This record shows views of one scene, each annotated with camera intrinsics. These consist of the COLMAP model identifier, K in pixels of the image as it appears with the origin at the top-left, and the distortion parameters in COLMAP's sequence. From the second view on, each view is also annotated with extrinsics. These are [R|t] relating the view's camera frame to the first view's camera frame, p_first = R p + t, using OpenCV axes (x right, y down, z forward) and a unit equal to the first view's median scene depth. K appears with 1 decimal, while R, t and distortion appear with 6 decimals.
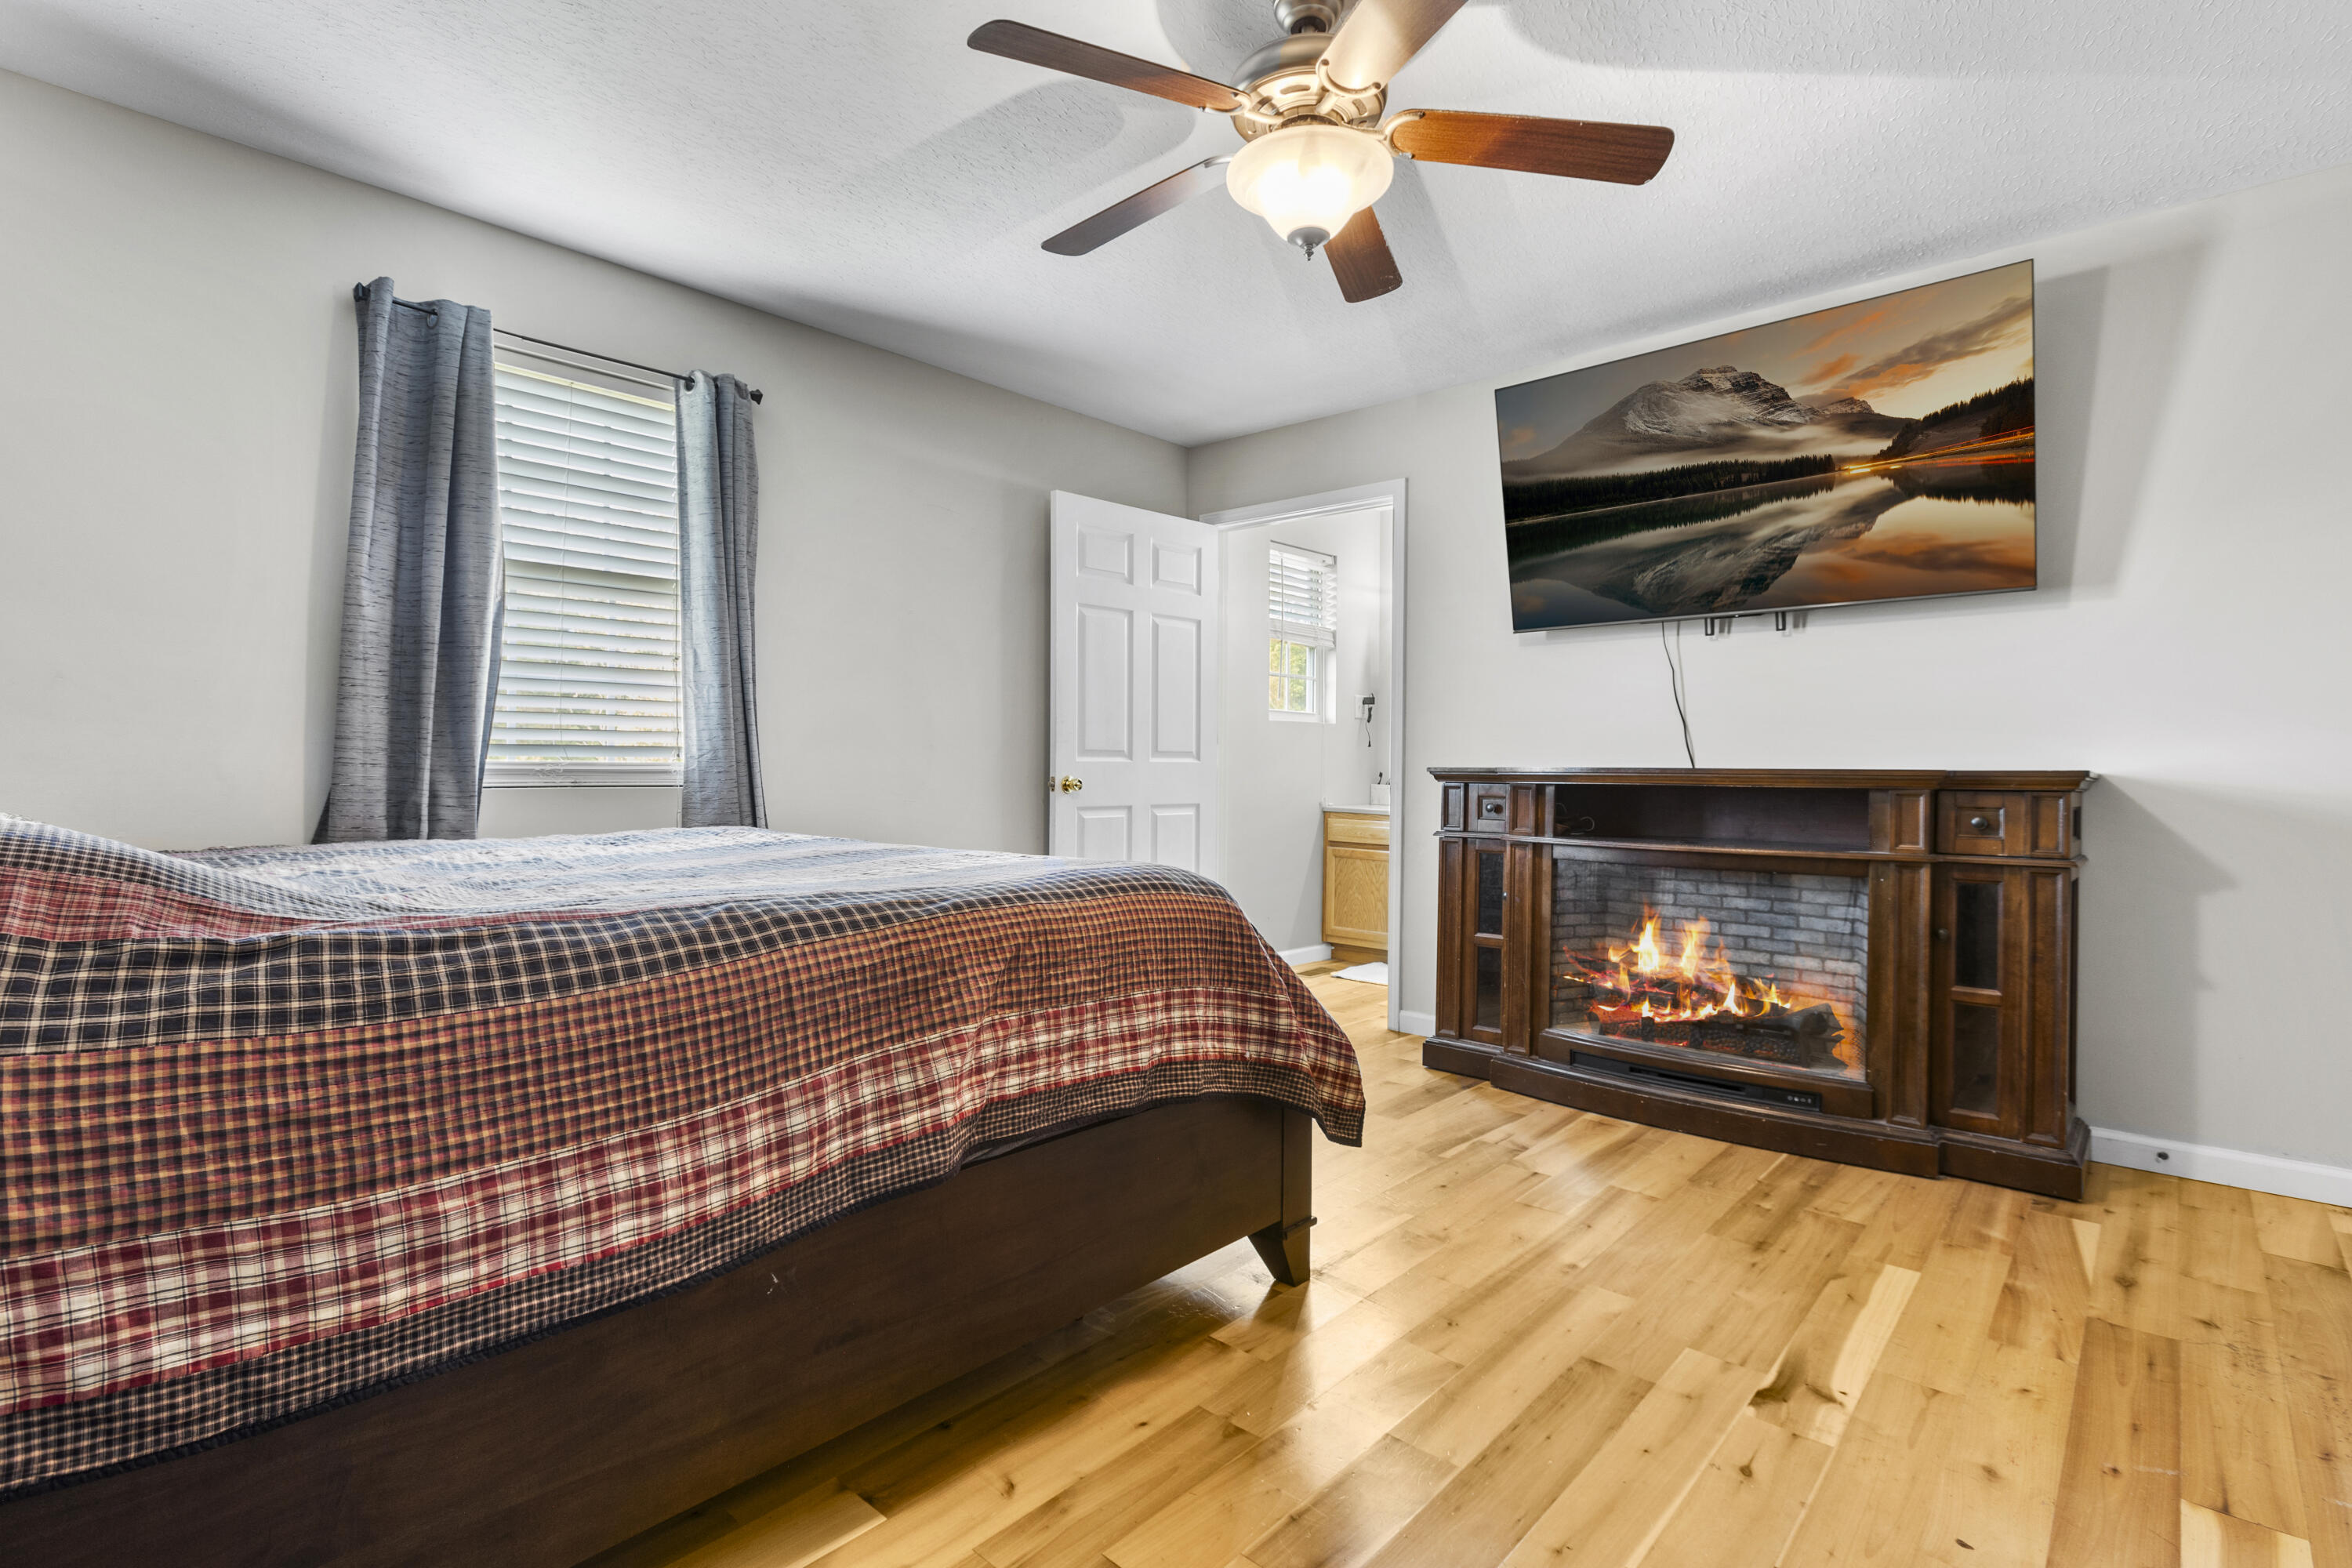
lens RADIAL K [[1117.1, 0, 1159.4], [0, 1117.1, 782.0], [0, 0, 1]] dist [-0.020555, 0.009203]
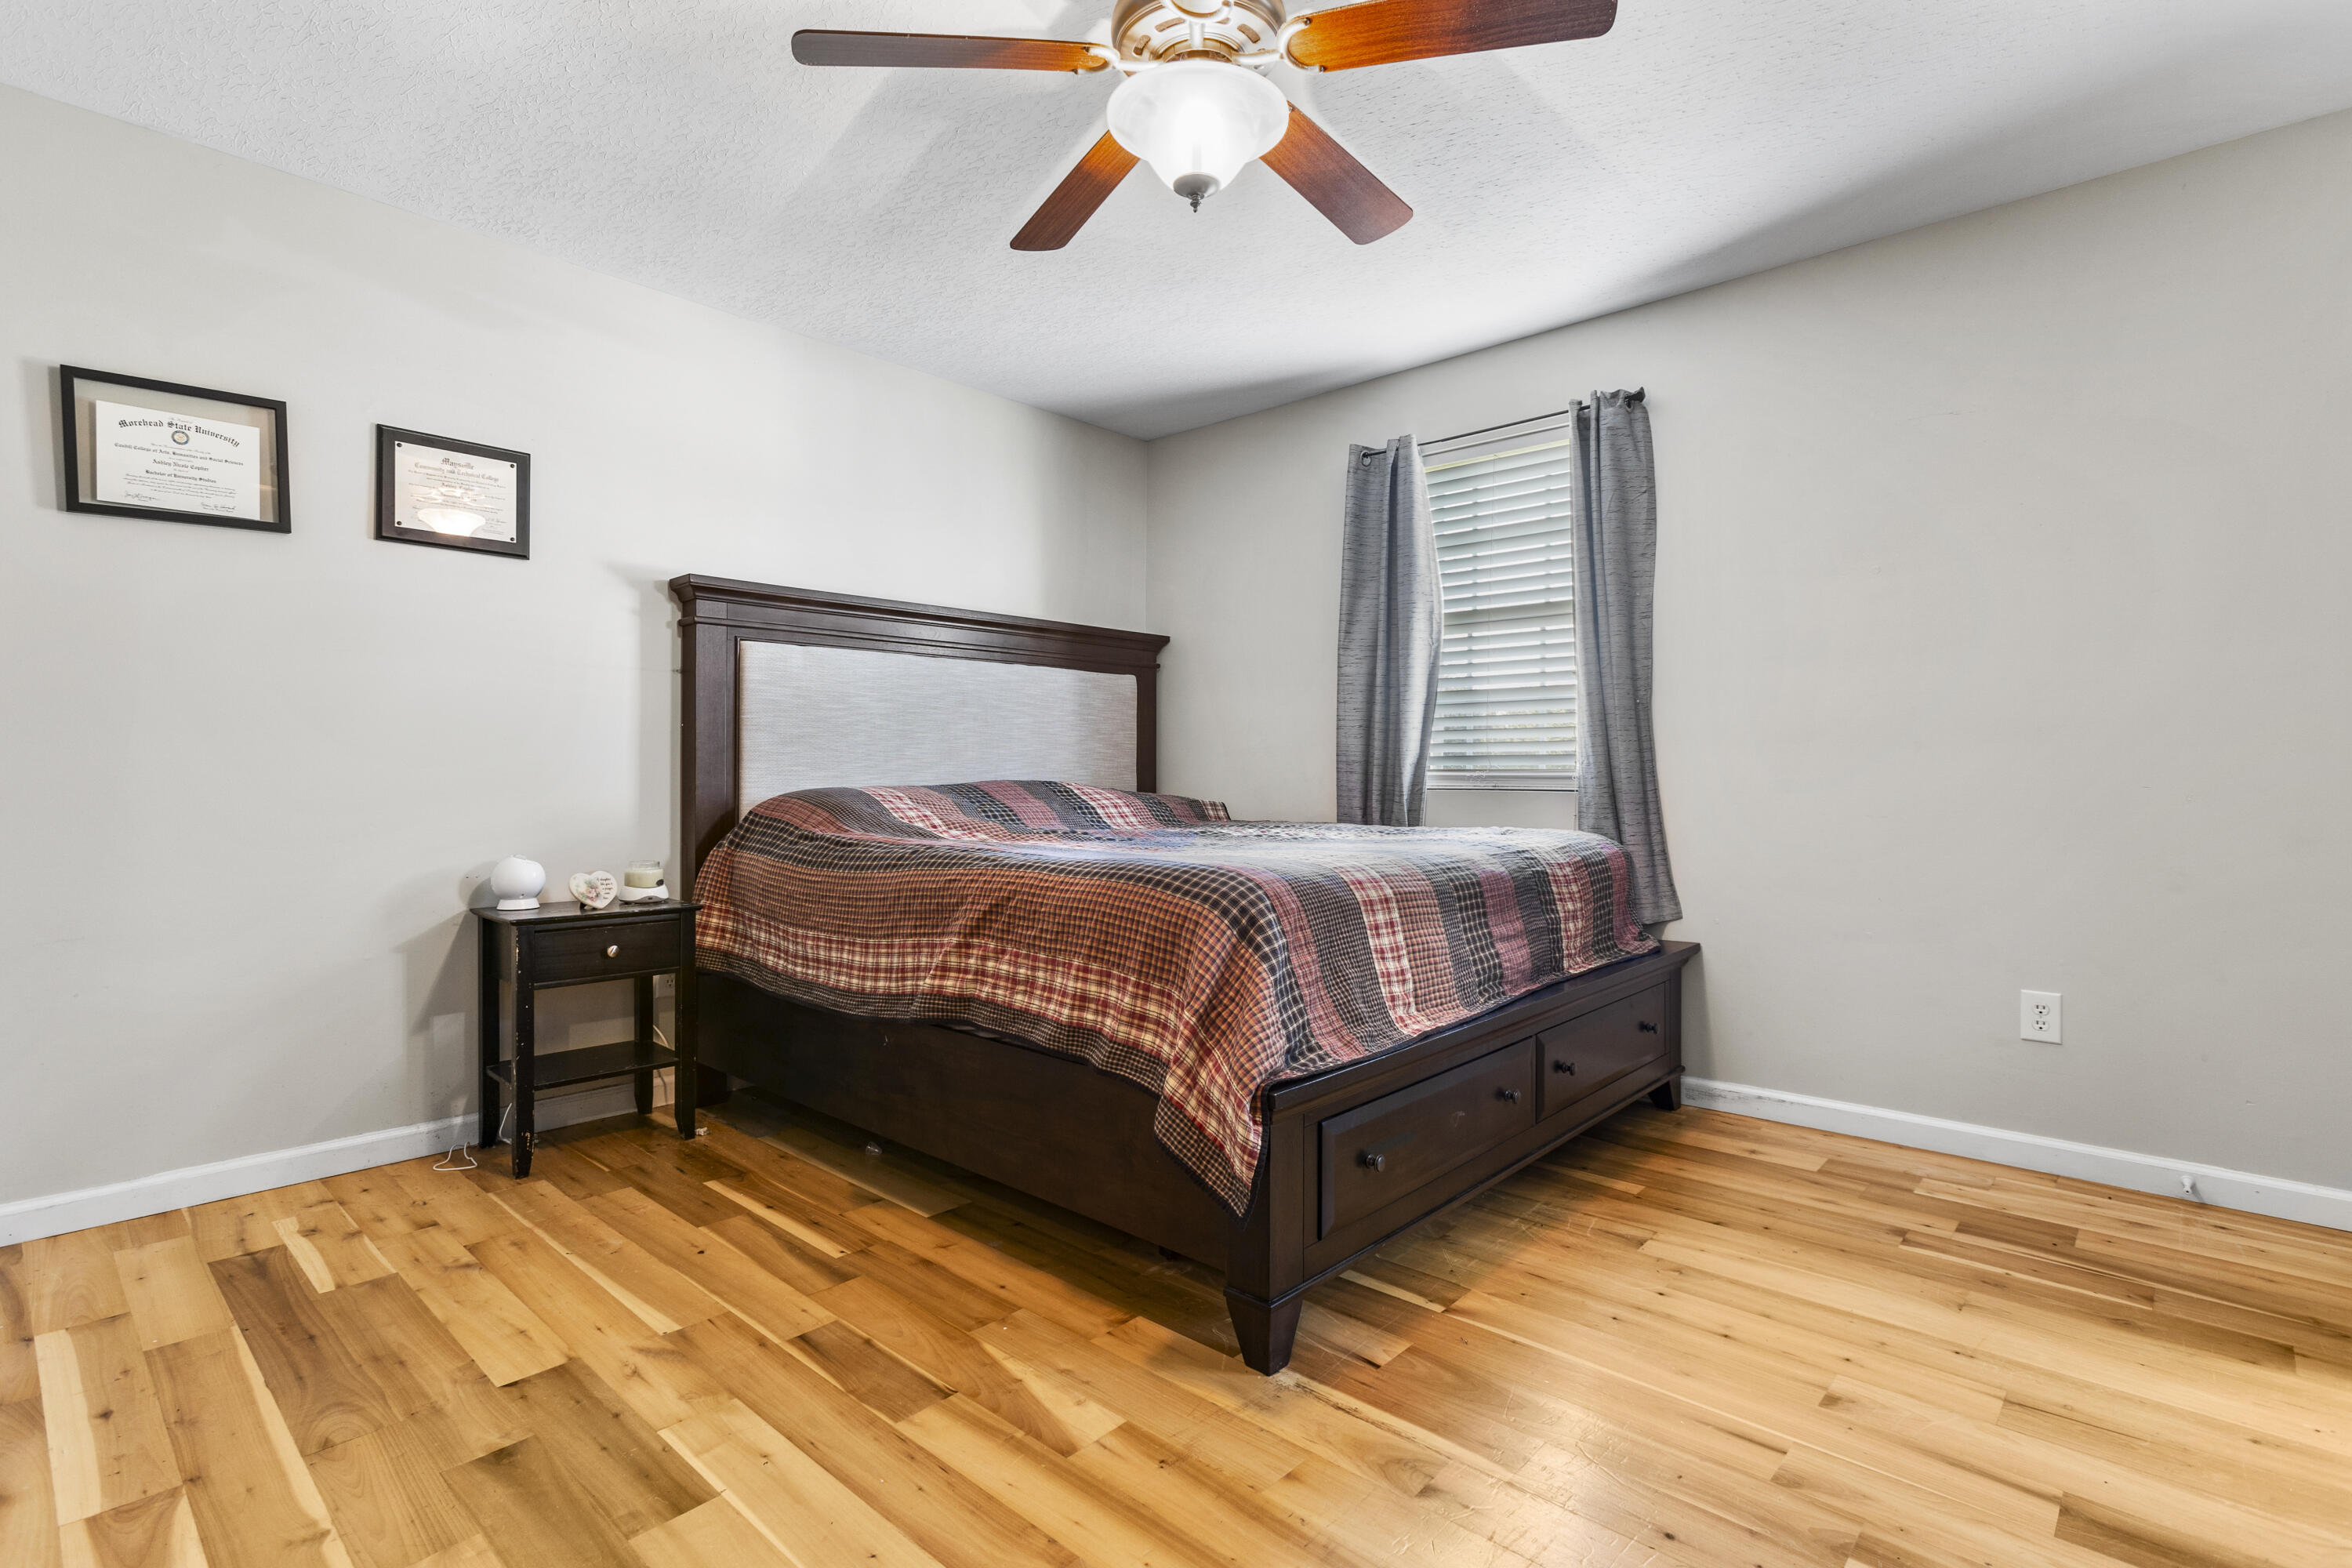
lens RADIAL K [[1117.1, 0, 1159.4], [0, 1117.1, 782.0], [0, 0, 1]] dist [-0.020555, 0.009203]
pose [[-0.018321, -0.000583, -0.999832, 1.402893], [-0.009157, 0.999958, -0.000415, -0.001313], [0.999790, 0.009148, -0.018325, 1.336843]]
